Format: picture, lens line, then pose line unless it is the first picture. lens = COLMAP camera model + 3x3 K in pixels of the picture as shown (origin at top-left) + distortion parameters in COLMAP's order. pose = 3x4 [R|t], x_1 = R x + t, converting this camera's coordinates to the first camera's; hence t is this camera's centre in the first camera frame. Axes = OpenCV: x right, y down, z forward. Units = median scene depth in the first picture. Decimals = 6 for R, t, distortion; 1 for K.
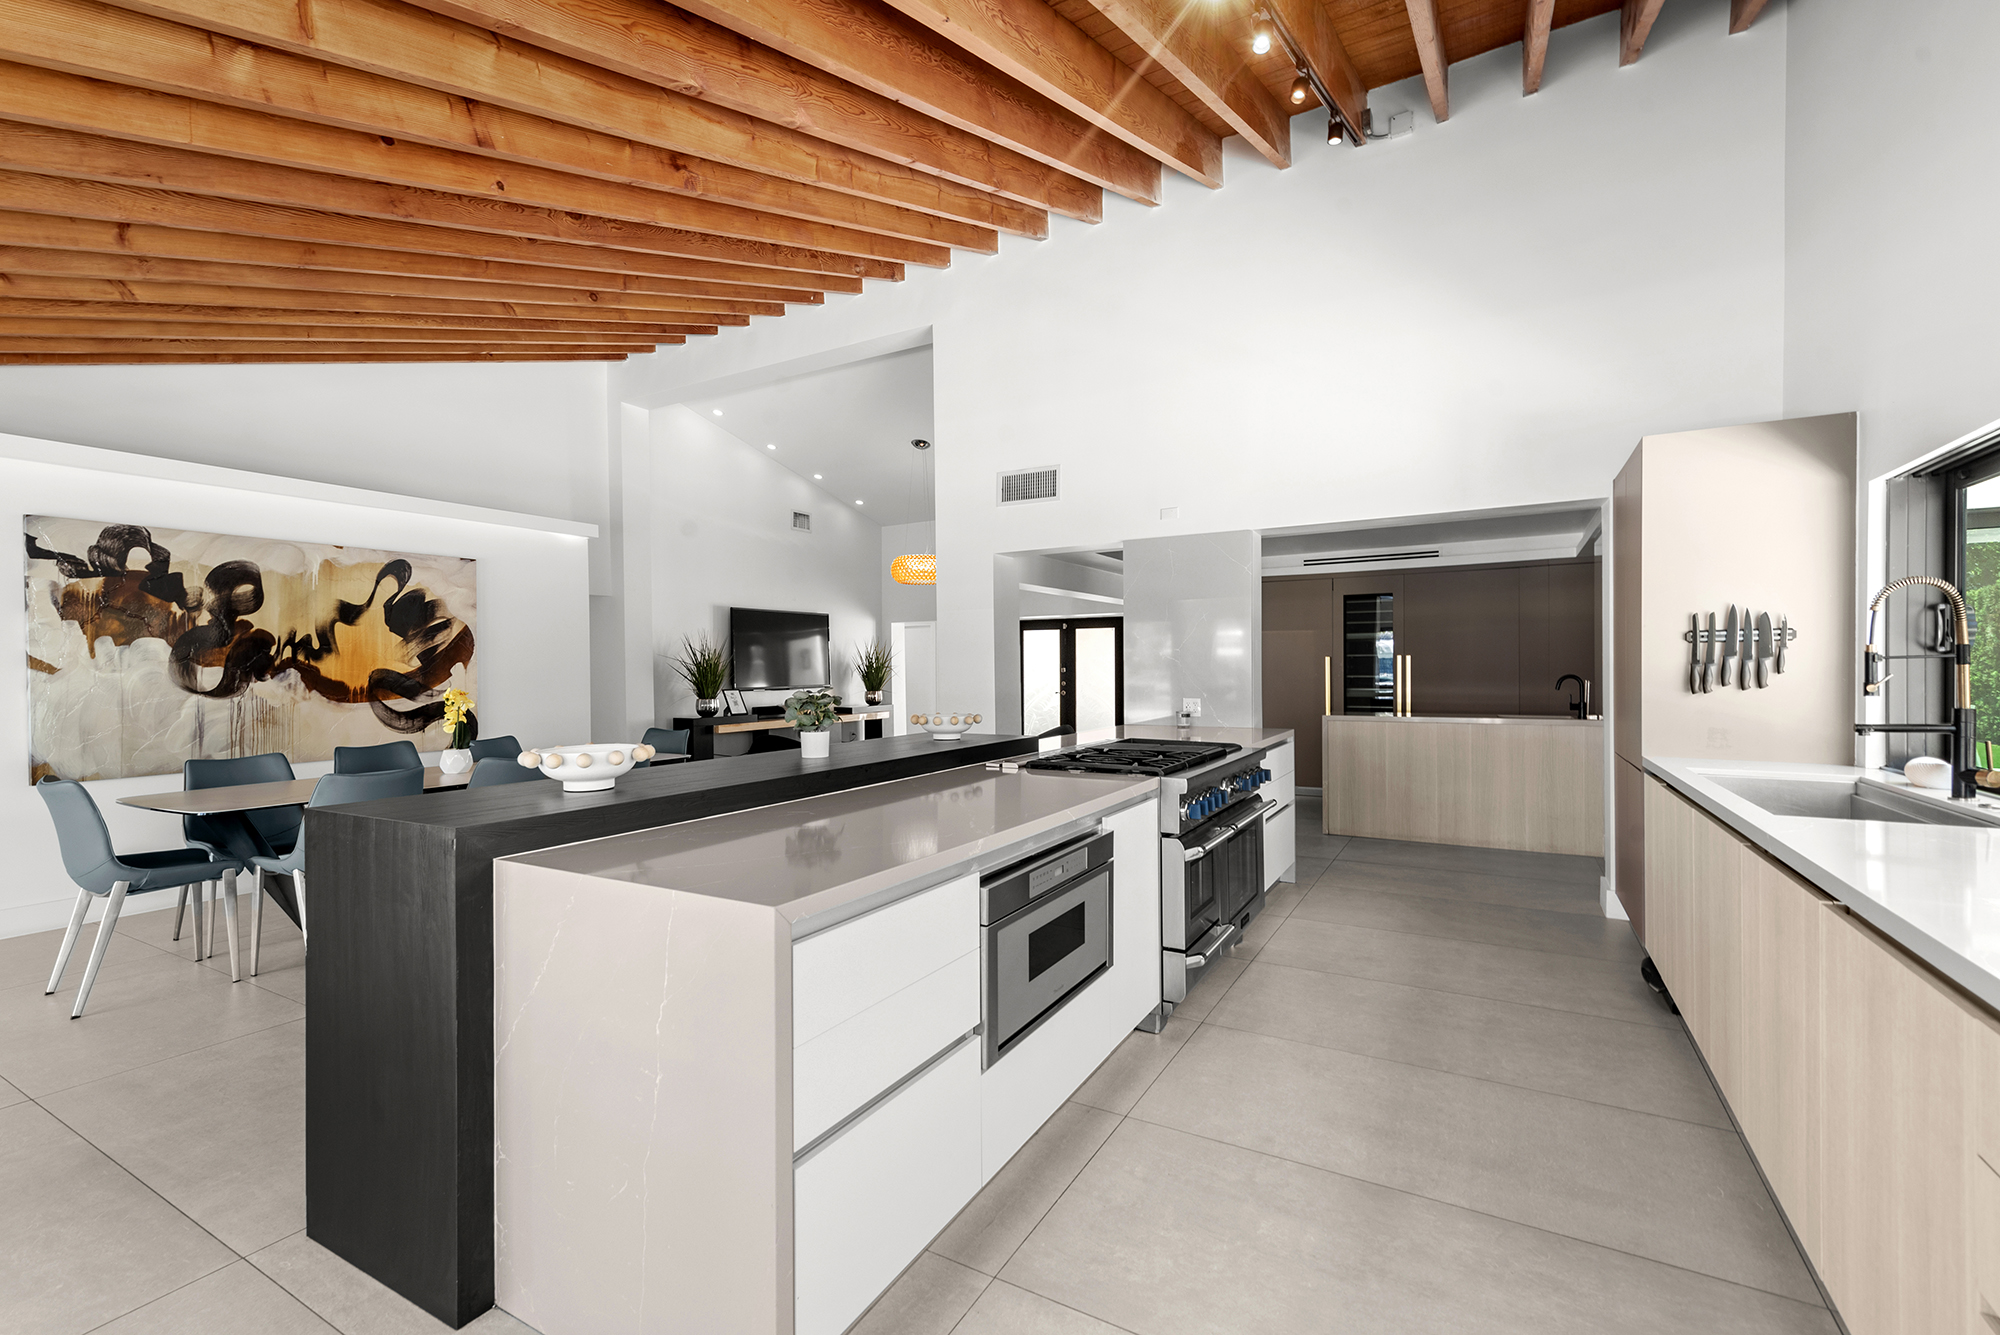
lens RADIAL K [[864.1, 0, 1005.4], [0, 864.1, 665.0], [0, 0, 1]] dist [0.001483, -0.000096]
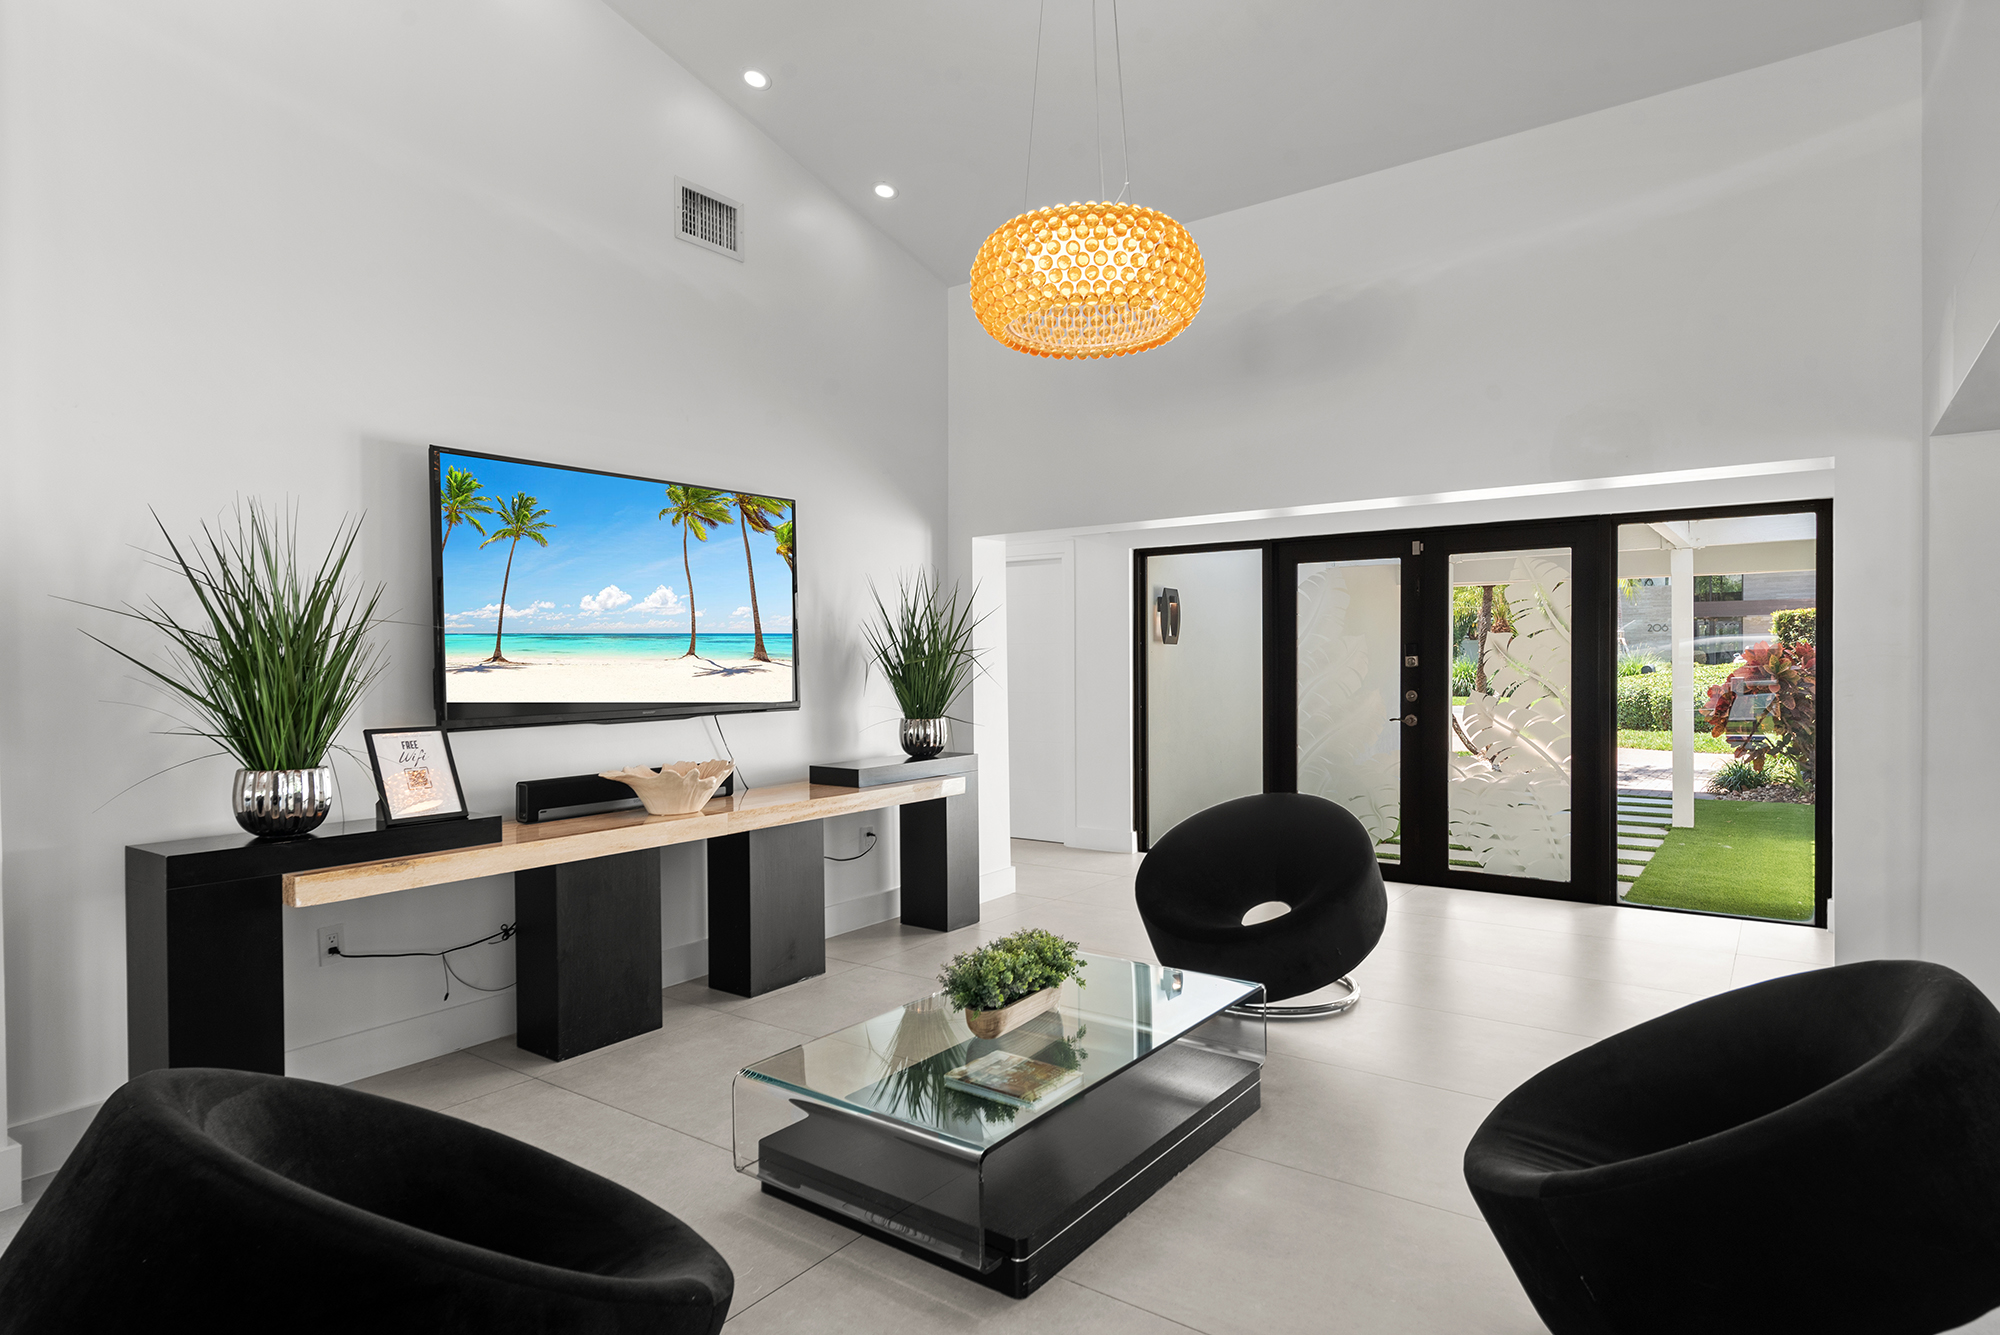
lens RADIAL K [[1107.3, 0, 1013.7], [0, 1107.3, 664.5], [0, 0, 1]] dist [0.007213, 0.000219]
pose [[0.995826, 0.000639, -0.091267, -0.076109], [0.000129, 0.999965, 0.008404, 0.003694], [0.091269, -0.008381, 0.995791, 0.566851]]
